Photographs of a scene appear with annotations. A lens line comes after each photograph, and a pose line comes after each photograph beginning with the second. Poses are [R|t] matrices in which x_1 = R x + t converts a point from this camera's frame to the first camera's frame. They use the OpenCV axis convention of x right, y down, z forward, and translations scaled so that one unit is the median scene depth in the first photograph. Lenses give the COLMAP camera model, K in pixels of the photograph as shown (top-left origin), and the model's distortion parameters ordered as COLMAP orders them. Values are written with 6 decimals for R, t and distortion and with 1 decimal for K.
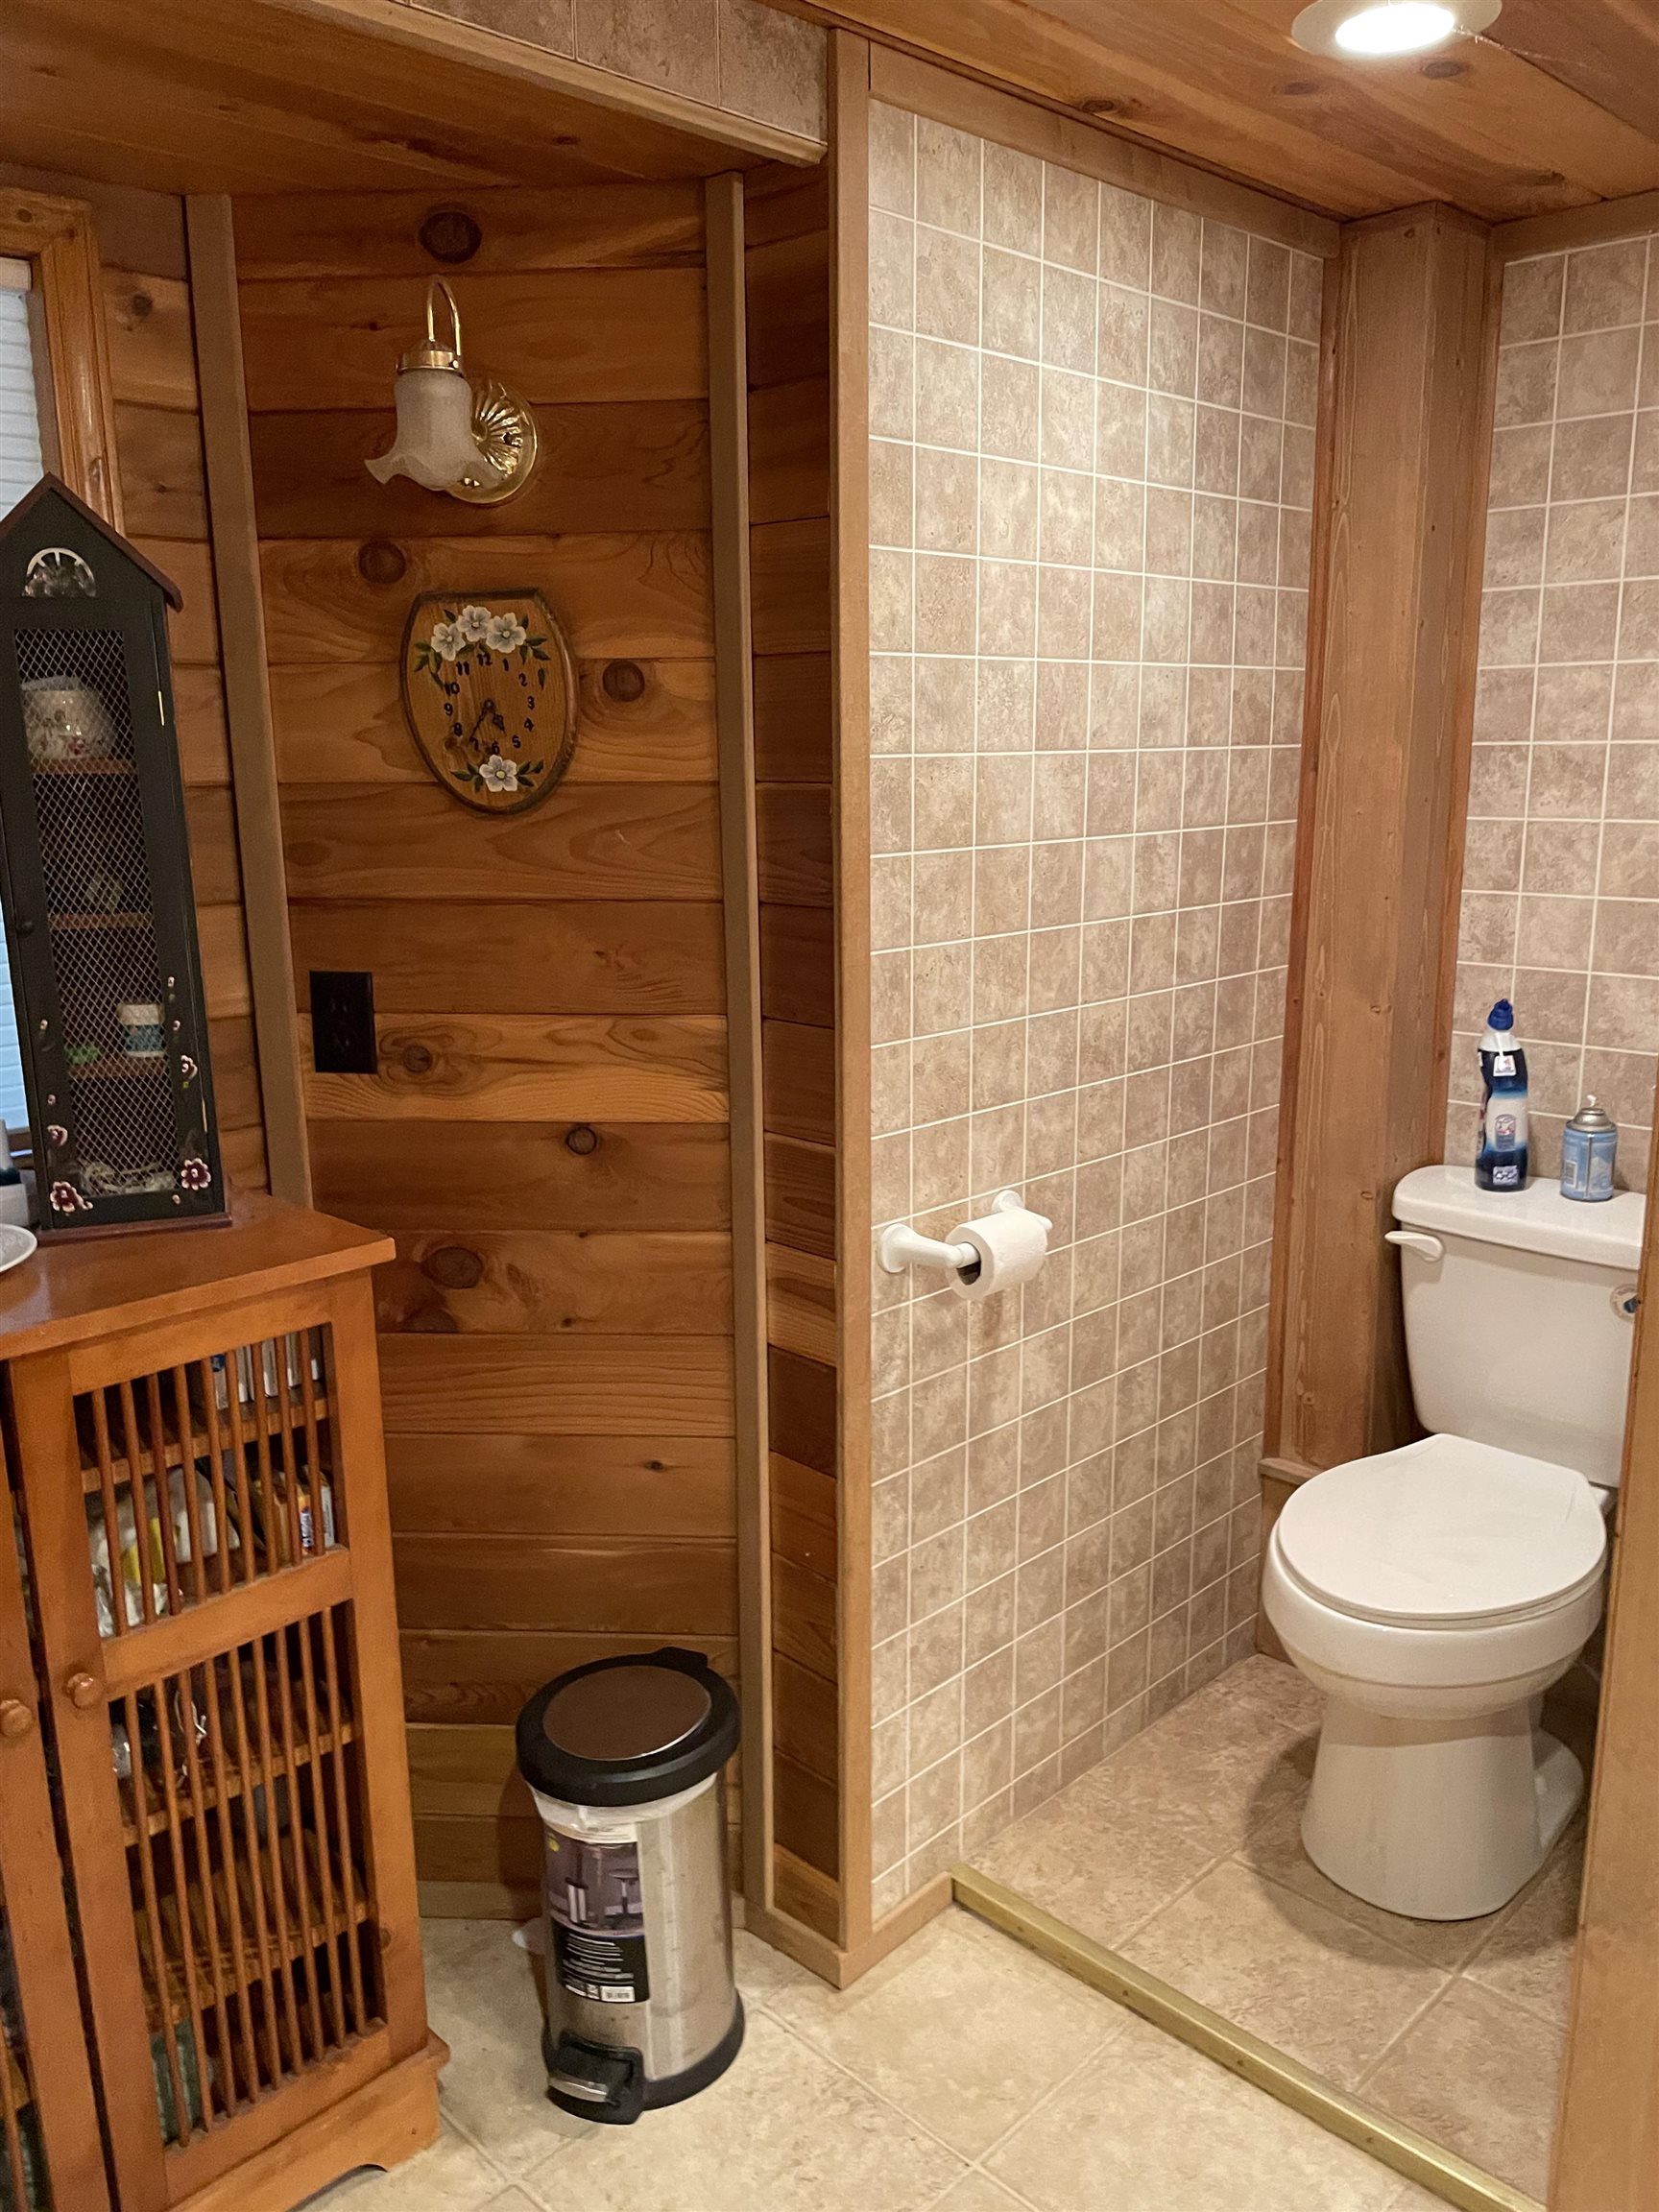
lens RADIAL K [[1671.7, 0, 844.3], [0, 1671.7, 1108.5], [0, 0, 1]] dist [0.077532, -0.103104]
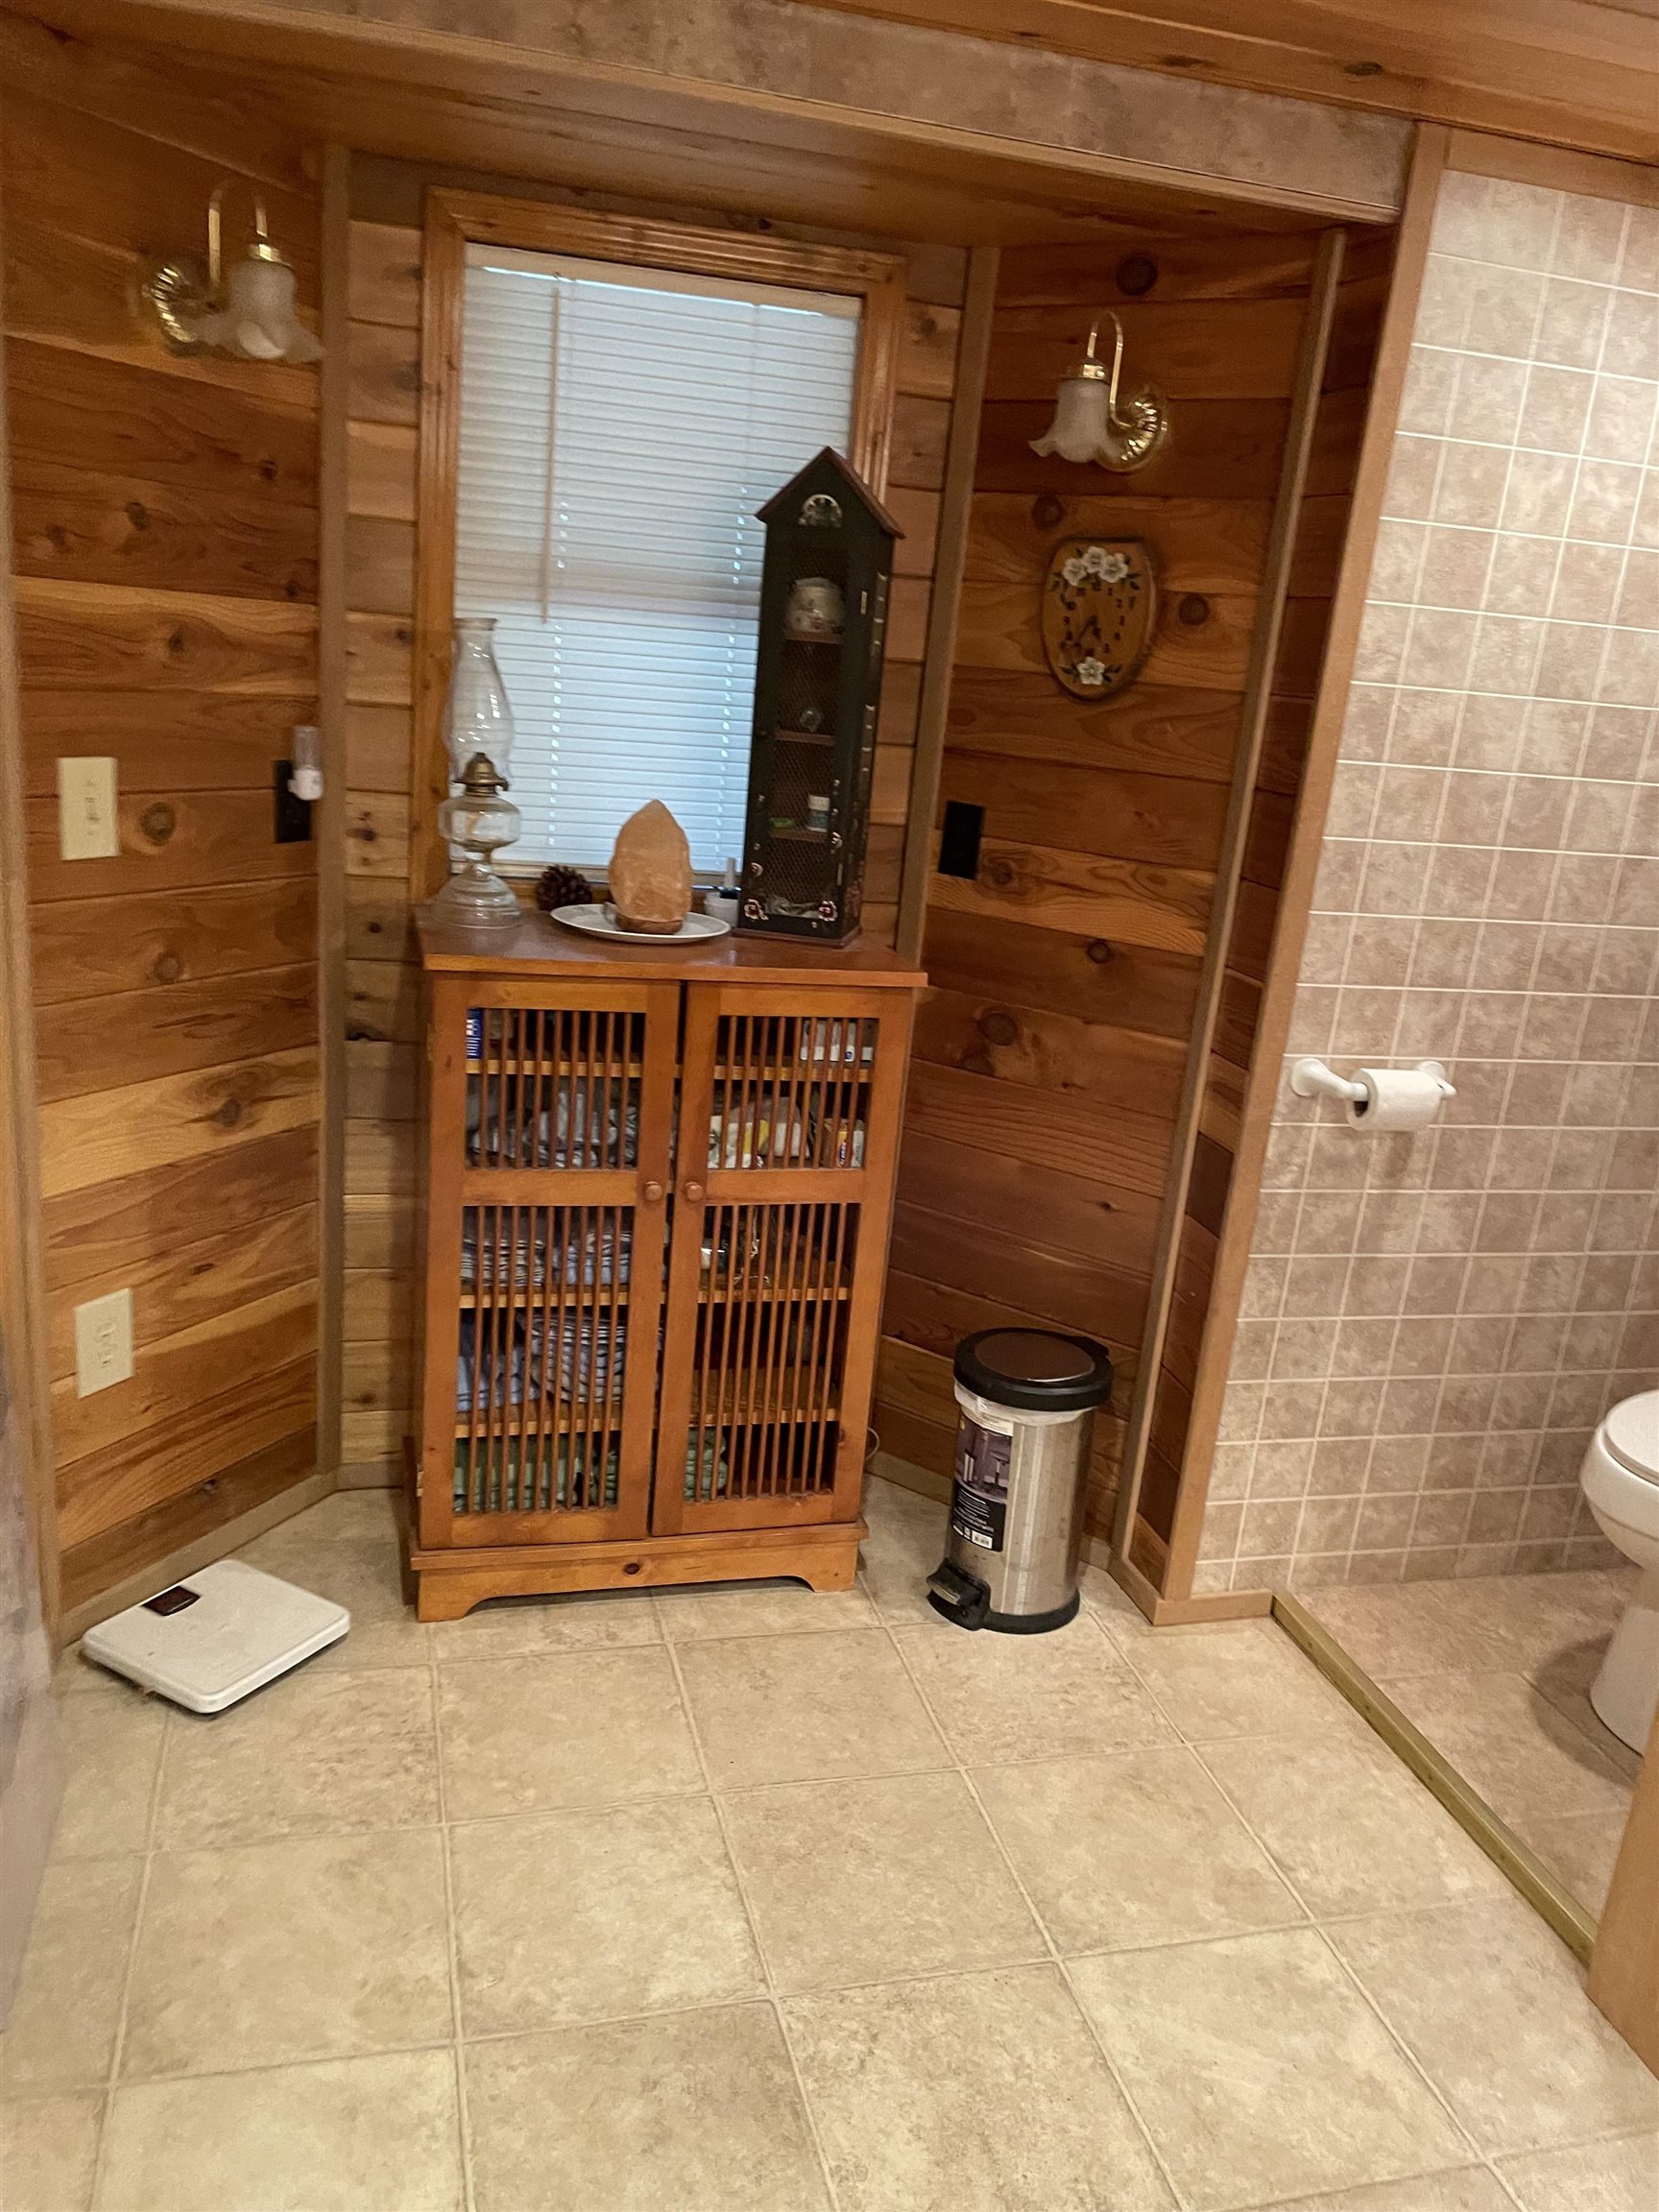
lens RADIAL K [[1671.7, 0, 815.6], [0, 1671.7, 1129.9], [0, 0, 1]] dist [0.077532, -0.103104]
pose [[0.853908, 0.227852, -0.467894, 0.327663], [-0.205668, 0.973623, 0.098783, 0.075829], [0.478060, 0.011879, 0.878247, -0.309400]]
